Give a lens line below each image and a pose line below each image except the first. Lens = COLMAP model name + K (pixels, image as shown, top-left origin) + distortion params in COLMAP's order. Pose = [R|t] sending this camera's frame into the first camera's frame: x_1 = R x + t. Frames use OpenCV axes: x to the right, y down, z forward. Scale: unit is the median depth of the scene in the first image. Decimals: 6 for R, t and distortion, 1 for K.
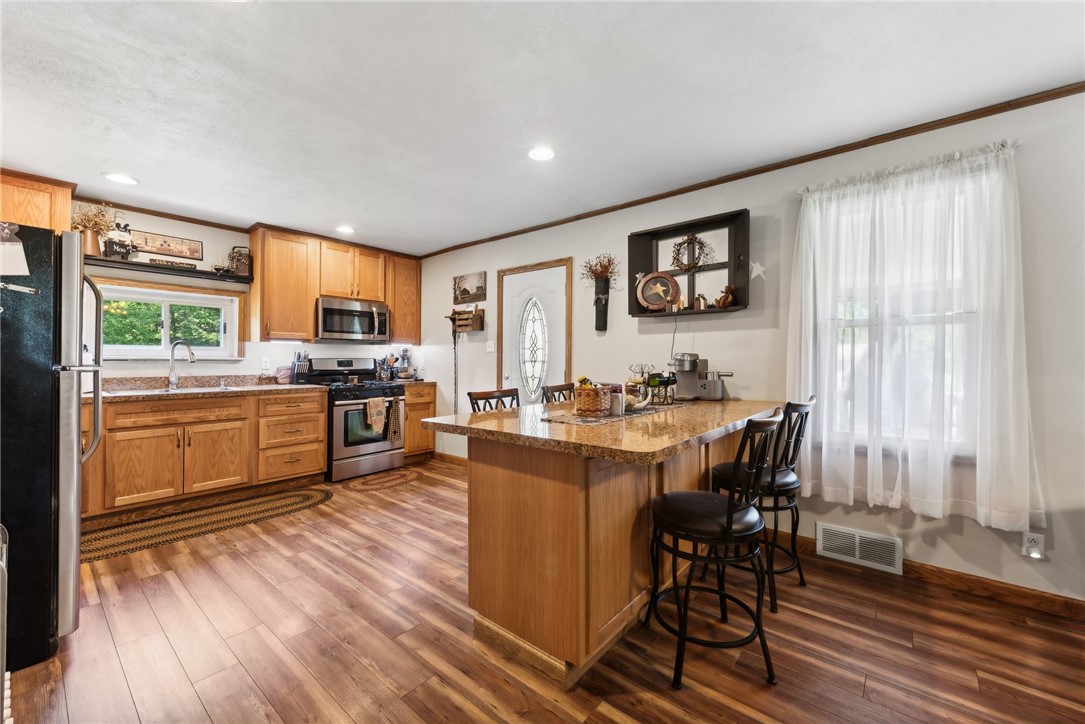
lens RADIAL K [[436.4, 0, 544.6], [0, 436.4, 362.5], [0, 0, 1]] dist [0.017500, -0.002198]
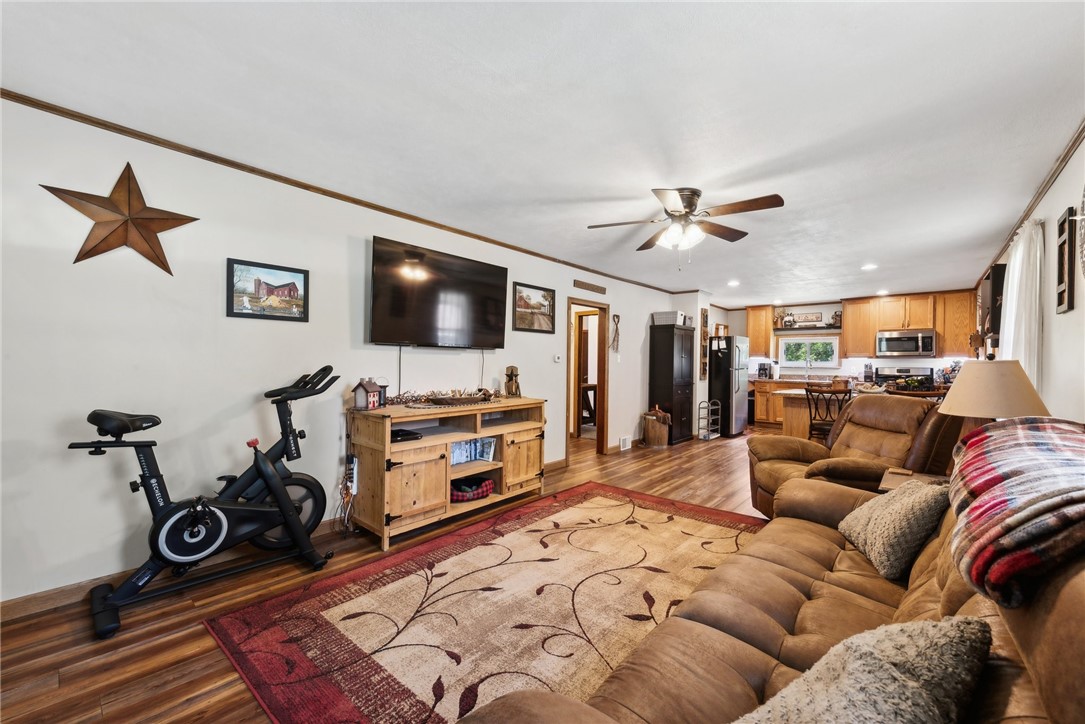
lens RADIAL K [[436.4, 0, 541.7], [0, 436.4, 362.7], [0, 0, 1]] dist [0.017500, -0.002198]
pose [[-0.021233, -0.002600, -0.999771, 1.488144], [-0.014818, 0.999888, -0.002286, -0.005674], [0.999665, 0.014766, -0.021269, -0.331823]]
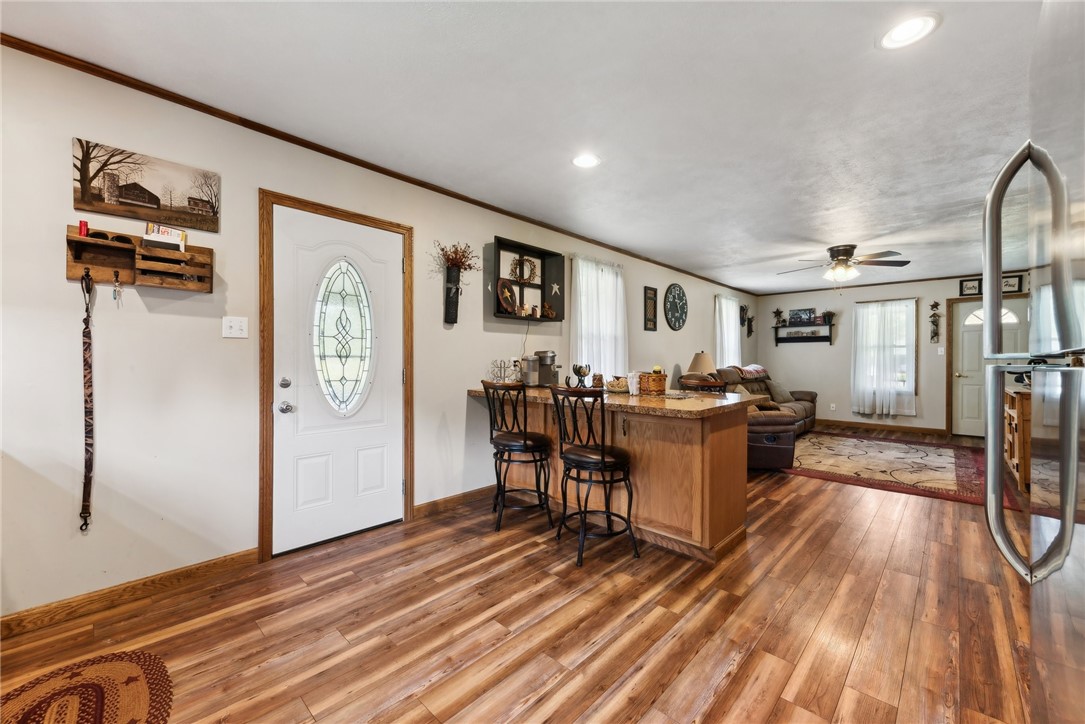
lens RADIAL K [[436.4, 0, 549.6], [0, 436.4, 363.4], [0, 0, 1]] dist [0.017500, -0.002198]
pose [[0.048672, -0.007475, 0.998787, -0.780248], [0.004020, 0.999965, 0.007288, 0.005147], [-0.998807, 0.003660, 0.048701, 0.749349]]
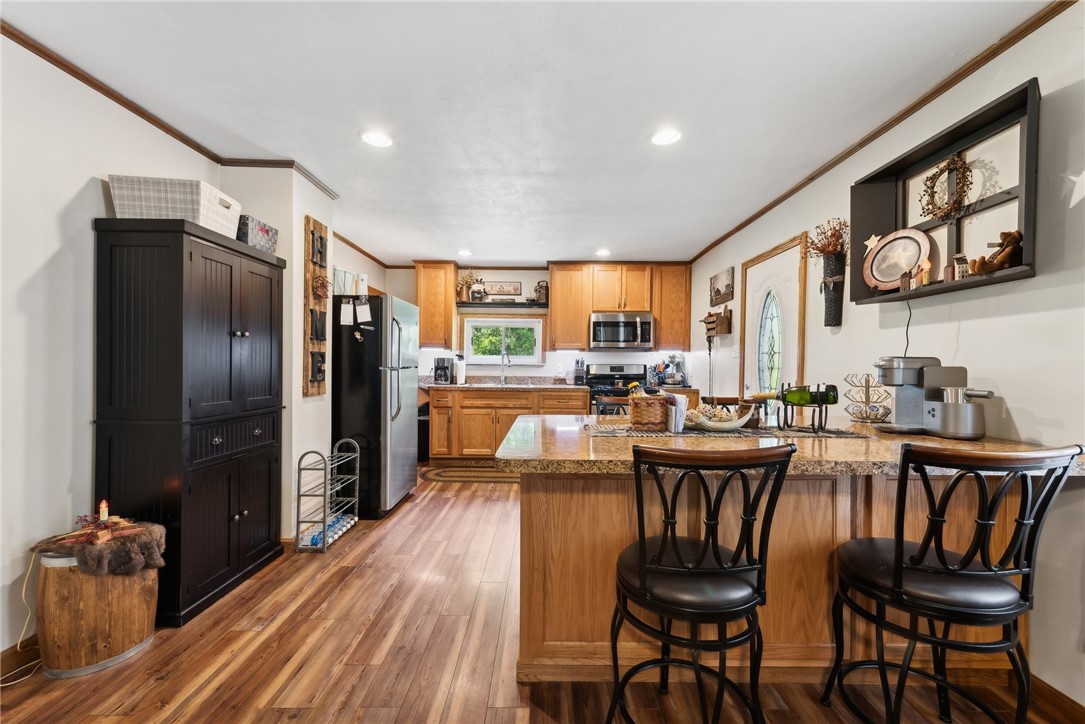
lens RADIAL K [[436.4, 0, 544.1], [0, 436.4, 373.2], [0, 0, 1]] dist [0.017500, -0.002198]
pose [[0.641903, 0.018058, -0.766573, 0.382934], [-0.011012, 0.999837, 0.014331, -0.000948], [0.766707, -0.000758, 0.641997, 0.164824]]
